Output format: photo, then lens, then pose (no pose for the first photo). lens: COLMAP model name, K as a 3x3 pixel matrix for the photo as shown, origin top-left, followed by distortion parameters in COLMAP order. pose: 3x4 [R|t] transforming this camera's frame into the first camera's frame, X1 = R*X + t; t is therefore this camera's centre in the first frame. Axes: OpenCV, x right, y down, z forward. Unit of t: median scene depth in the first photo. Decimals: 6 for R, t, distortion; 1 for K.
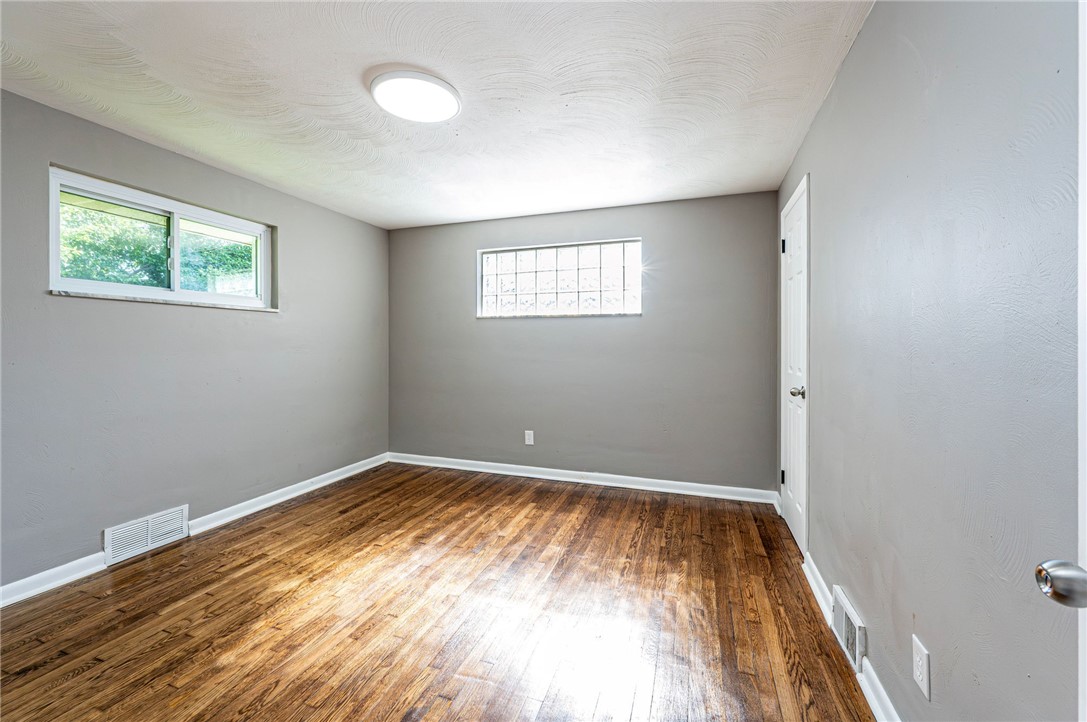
lens RADIAL K [[427.2, 0, 516.4], [0, 427.2, 344.9], [0, 0, 1]] dist [-0.000652, -0.000068]
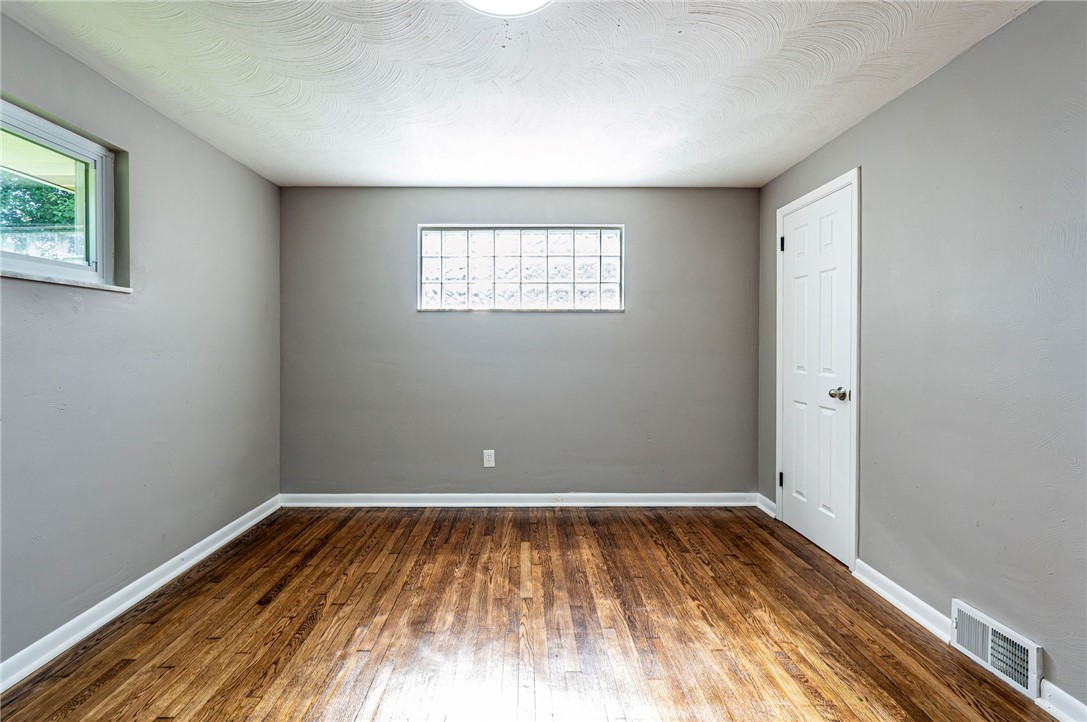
lens RADIAL K [[445.8, 0, 503.2], [0, 445.8, 344.9], [0, 0, 1]] dist [-0.000794, 0.000070]
pose [[0.938171, -0.002019, 0.346165, -0.295324], [0.001620, 0.999998, 0.001440, -0.002041], [-0.346167, -0.000790, 0.938173, 0.232684]]
